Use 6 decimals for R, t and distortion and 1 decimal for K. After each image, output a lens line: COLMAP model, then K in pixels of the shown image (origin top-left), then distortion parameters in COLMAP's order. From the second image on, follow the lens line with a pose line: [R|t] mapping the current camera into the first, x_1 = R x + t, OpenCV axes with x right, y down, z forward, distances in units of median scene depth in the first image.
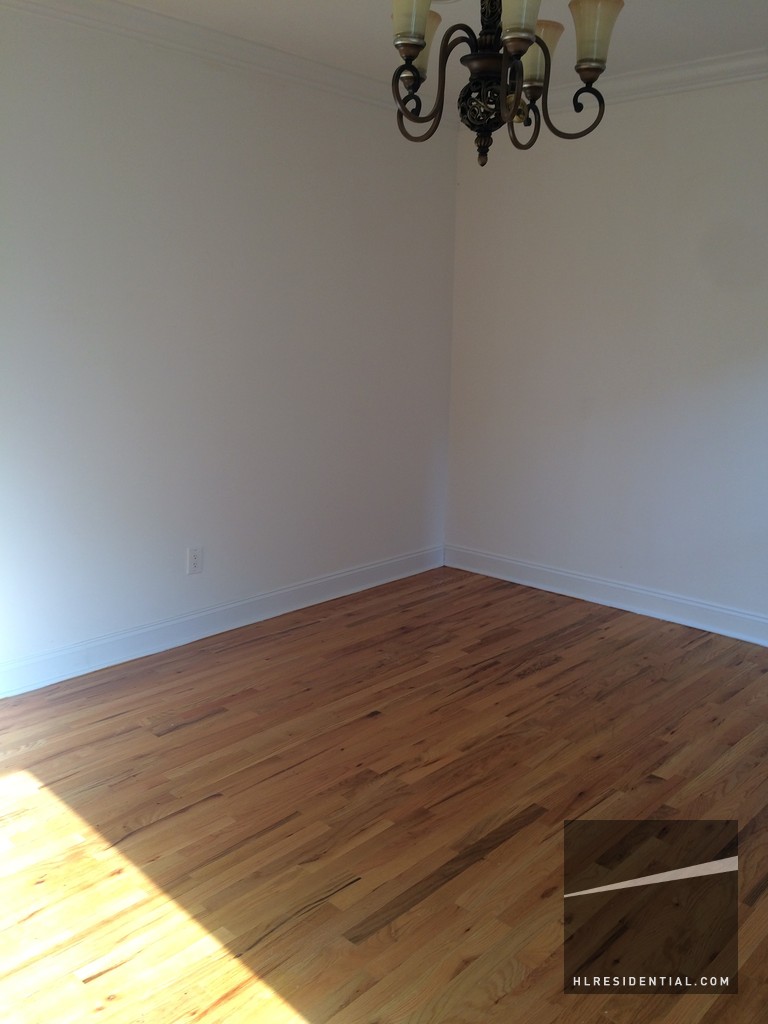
lens RADIAL K [[879.1, 0, 384.0], [0, 879.1, 512.0], [0, 0, 1]] dist [0.088669, -0.146935]
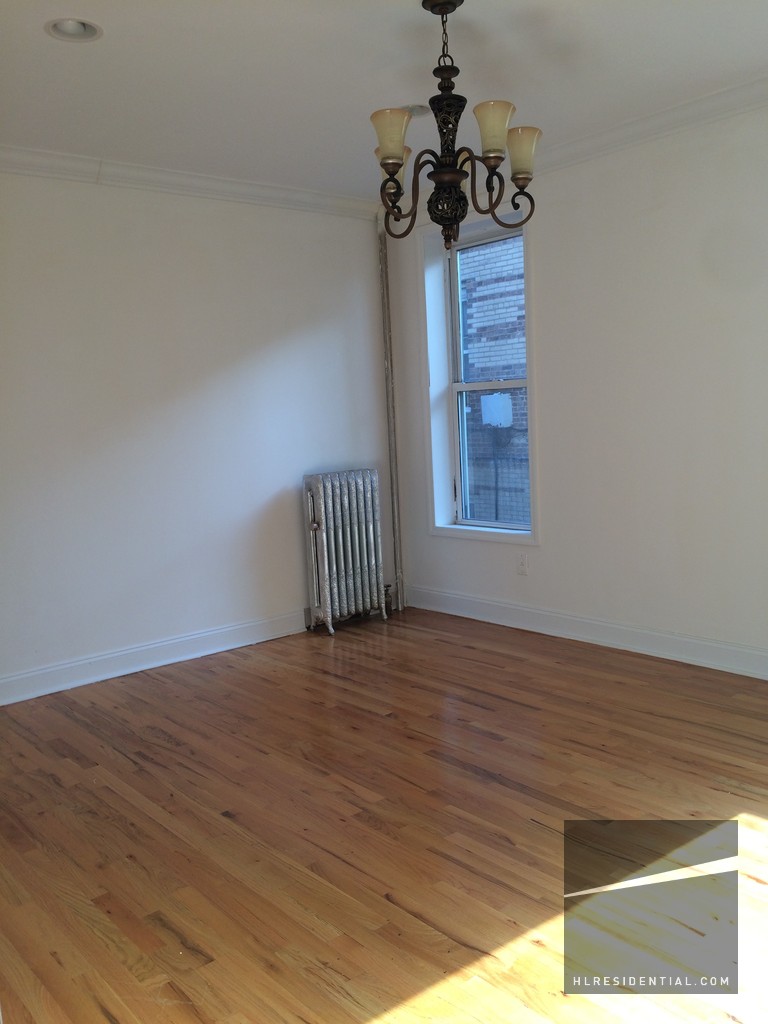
lens RADIAL K [[879.1, 0, 384.0], [0, 879.1, 512.0], [0, 0, 1]] dist [0.088669, -0.146935]
pose [[0.116352, -0.139578, 0.983351, -0.861702], [0.262584, 0.959171, 0.105076, -0.119049], [-0.957868, 0.245986, 0.148253, 0.673985]]
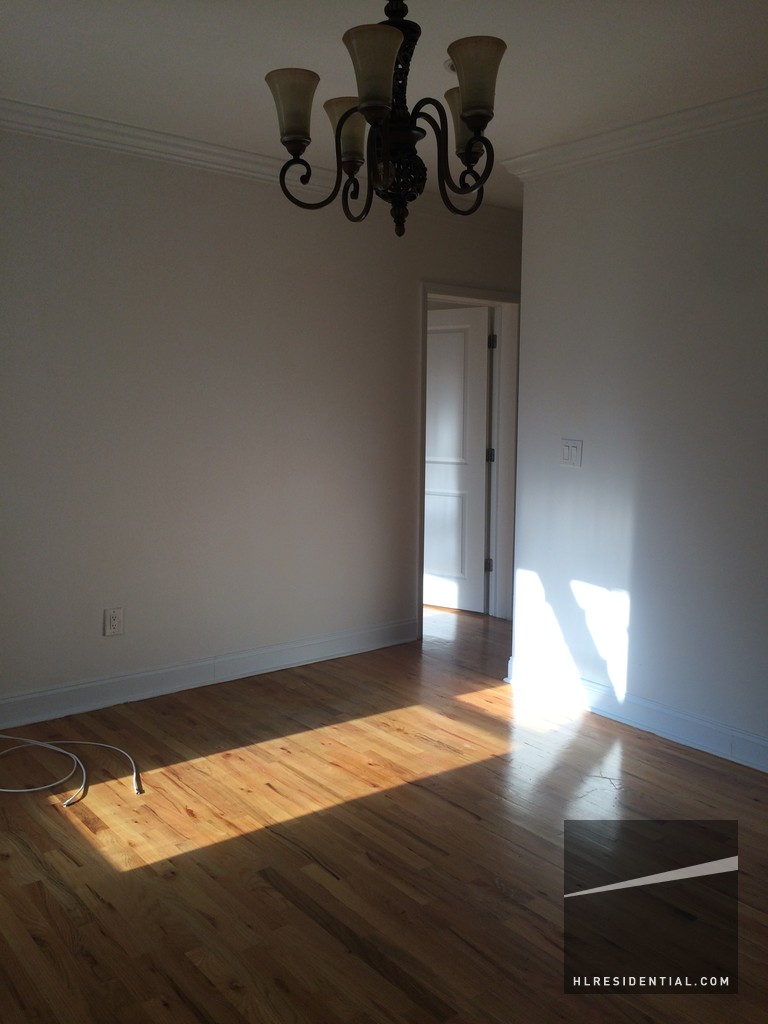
lens RADIAL K [[879.1, 0, 384.0], [0, 879.1, 512.0], [0, 0, 1]] dist [0.088669, -0.146935]
pose [[-0.135947, 0.108045, -0.984807, 0.755498], [-0.225777, 0.964500, 0.136984, -0.149718], [0.964647, 0.240970, -0.106727, 0.786553]]
